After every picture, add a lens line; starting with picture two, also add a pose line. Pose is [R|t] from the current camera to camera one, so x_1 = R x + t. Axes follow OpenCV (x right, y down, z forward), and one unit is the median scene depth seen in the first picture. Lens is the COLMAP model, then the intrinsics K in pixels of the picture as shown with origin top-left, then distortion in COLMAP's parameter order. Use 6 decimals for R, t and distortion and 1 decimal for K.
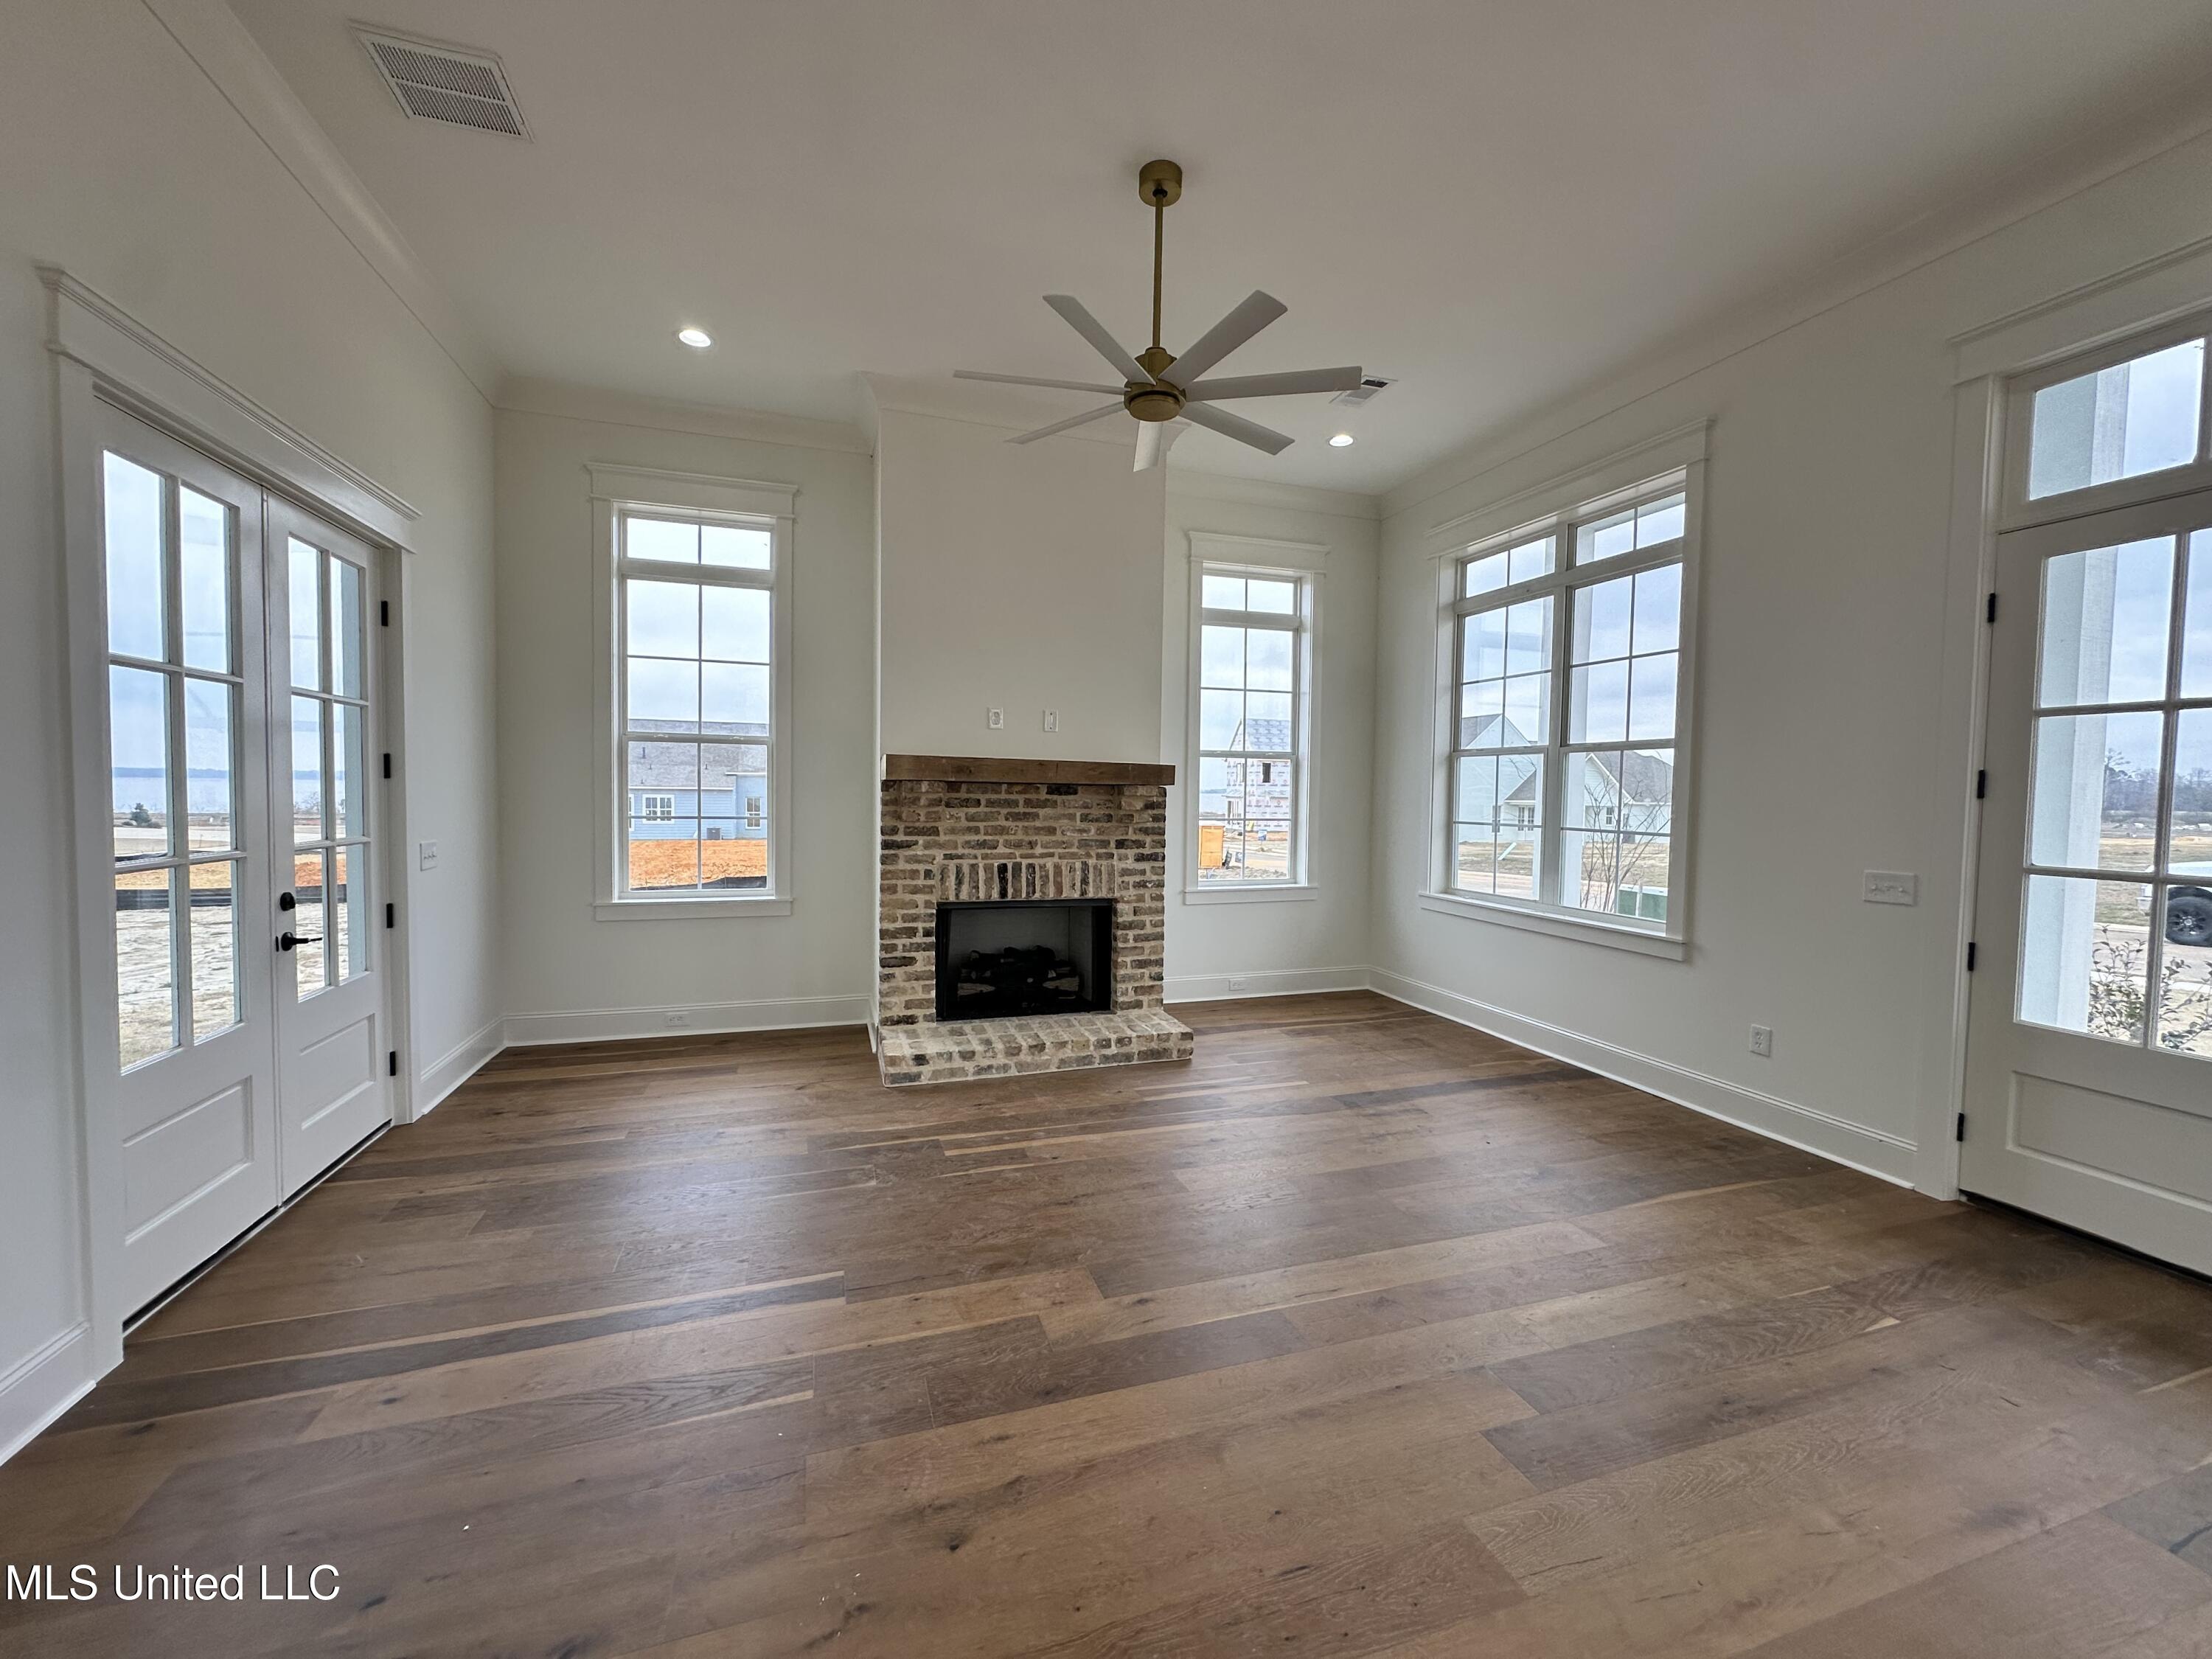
lens RADIAL K [[879.7, 0, 1104.7], [0, 879.7, 826.7], [0, 0, 1]] dist [-0.004691, 0.001182]
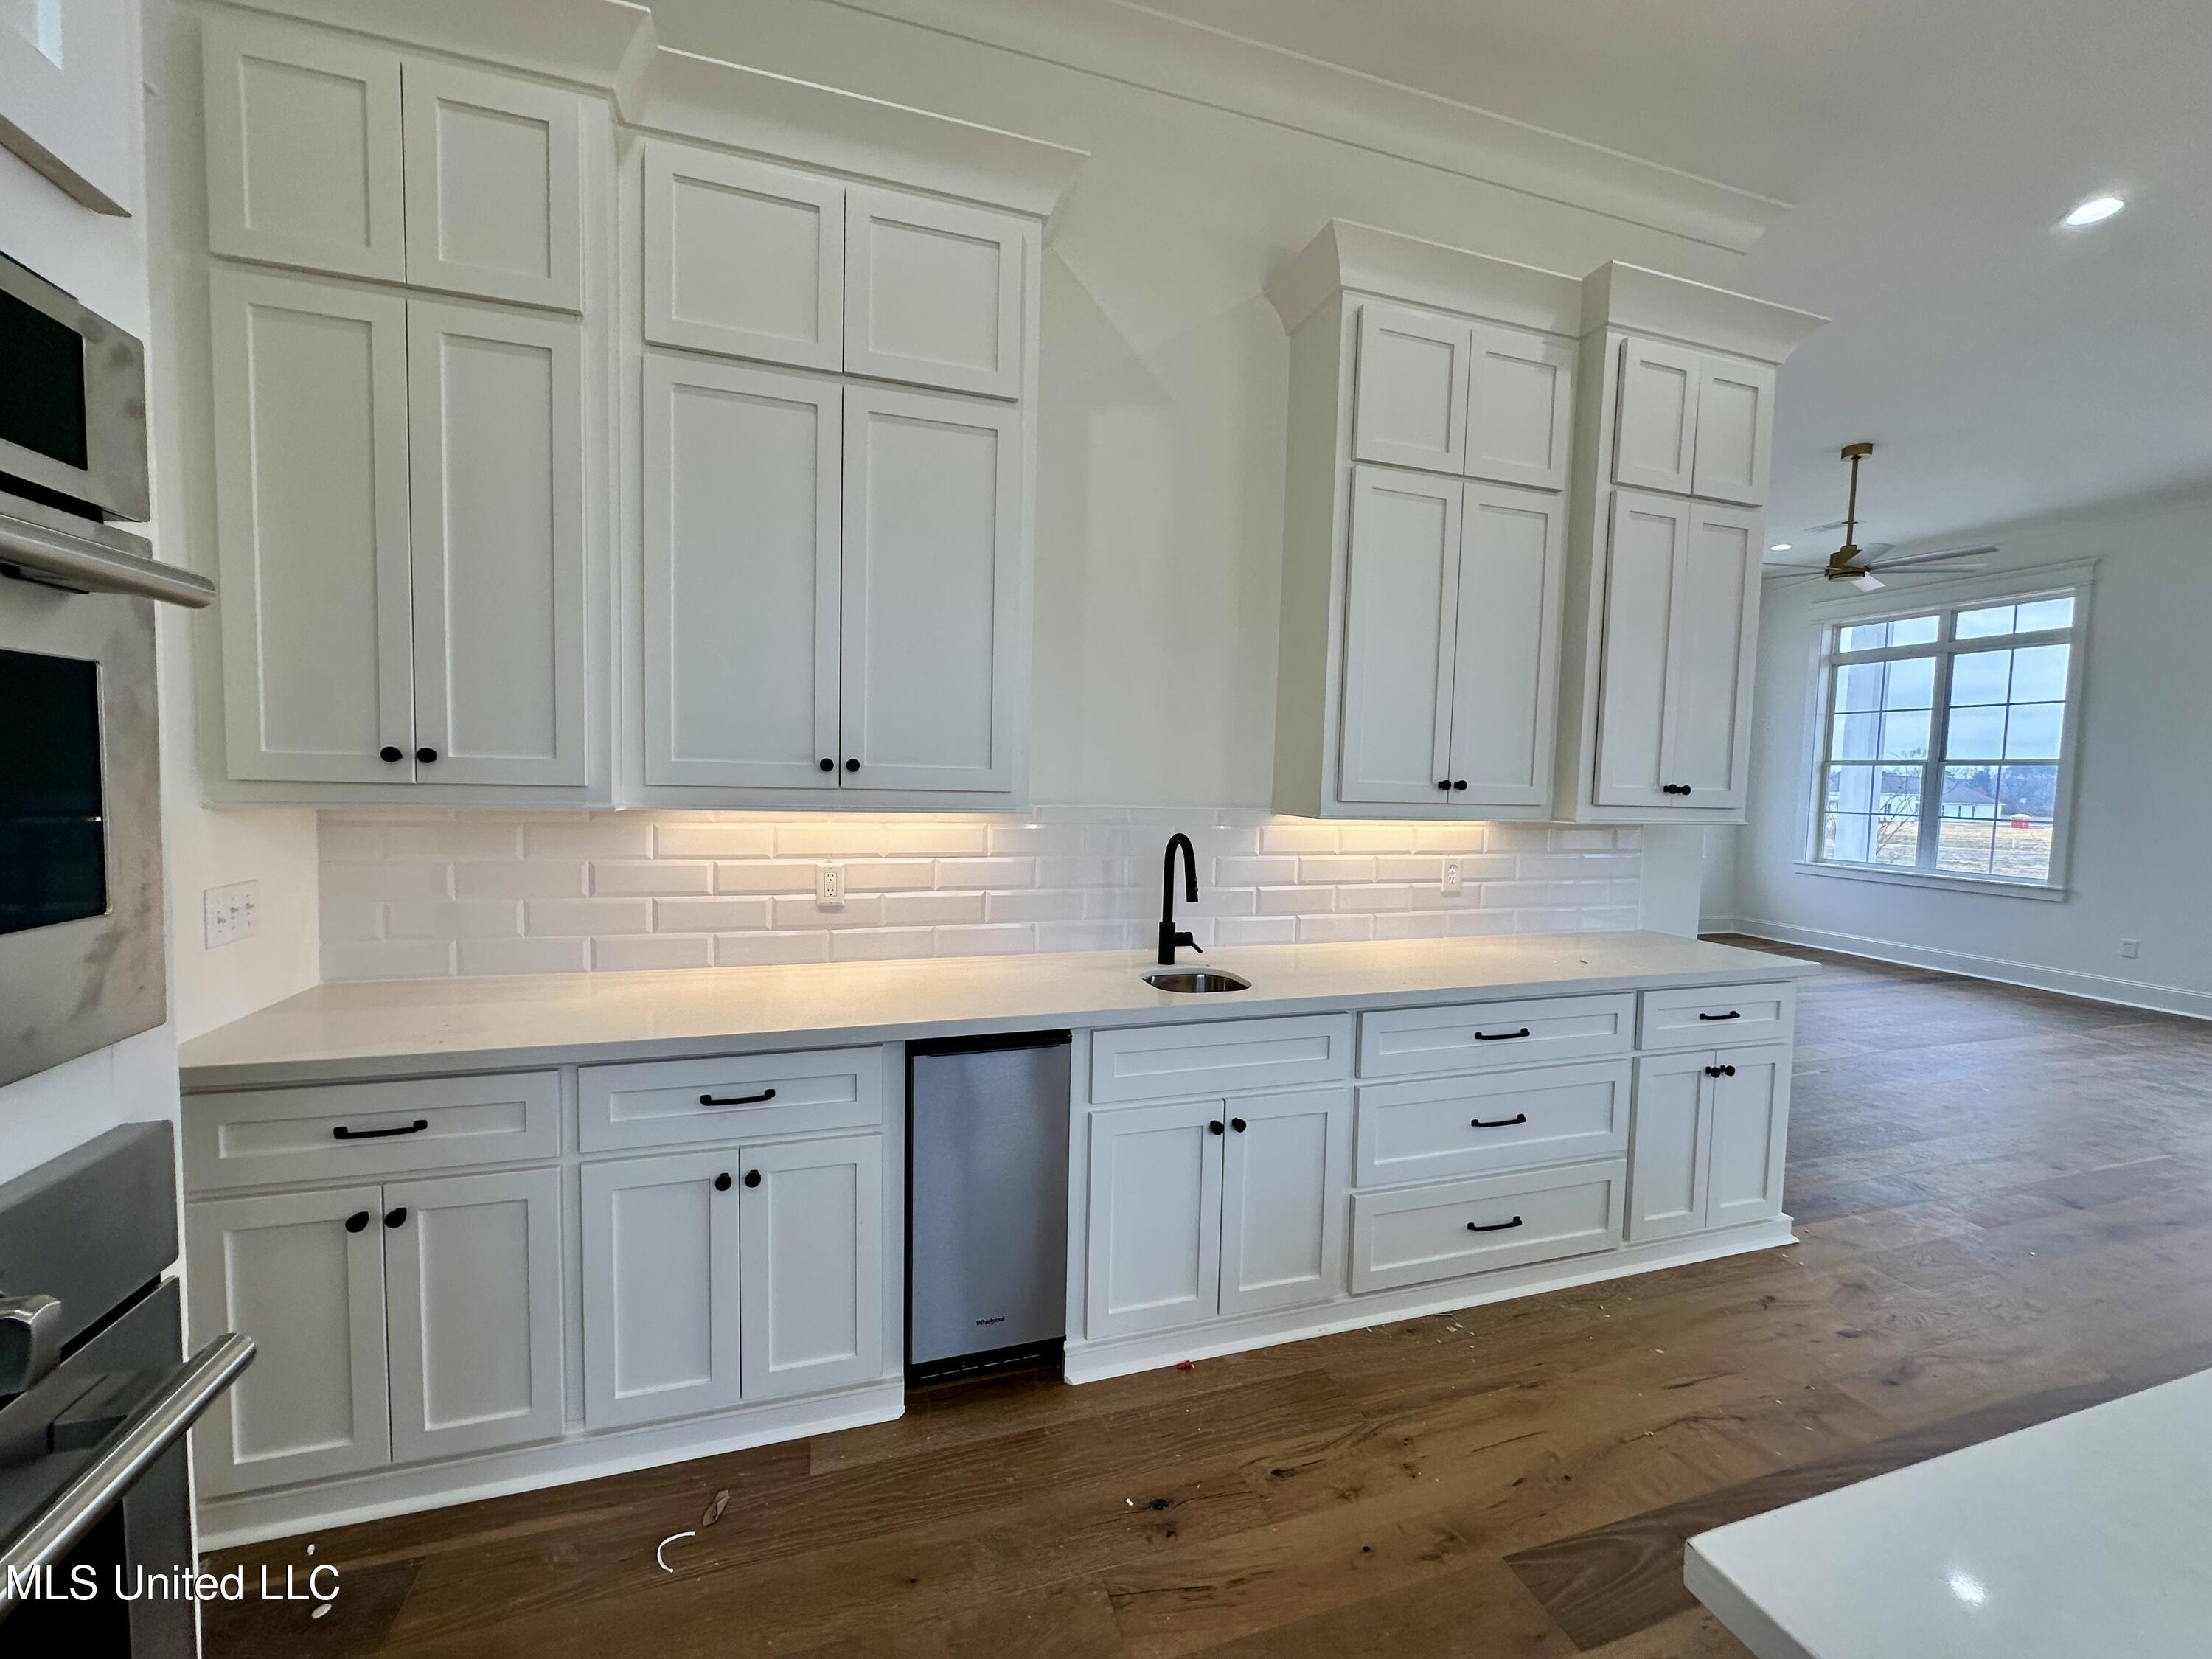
lens RADIAL K [[879.7, 0, 1106.4], [0, 879.7, 827.6], [0, 0, 1]] dist [-0.004691, 0.001182]
pose [[0.999856, 0.012888, -0.010996, -0.917477], [-0.012688, 0.999756, 0.018105, 0.011369], [0.011227, -0.017962, 0.999776, -0.520411]]
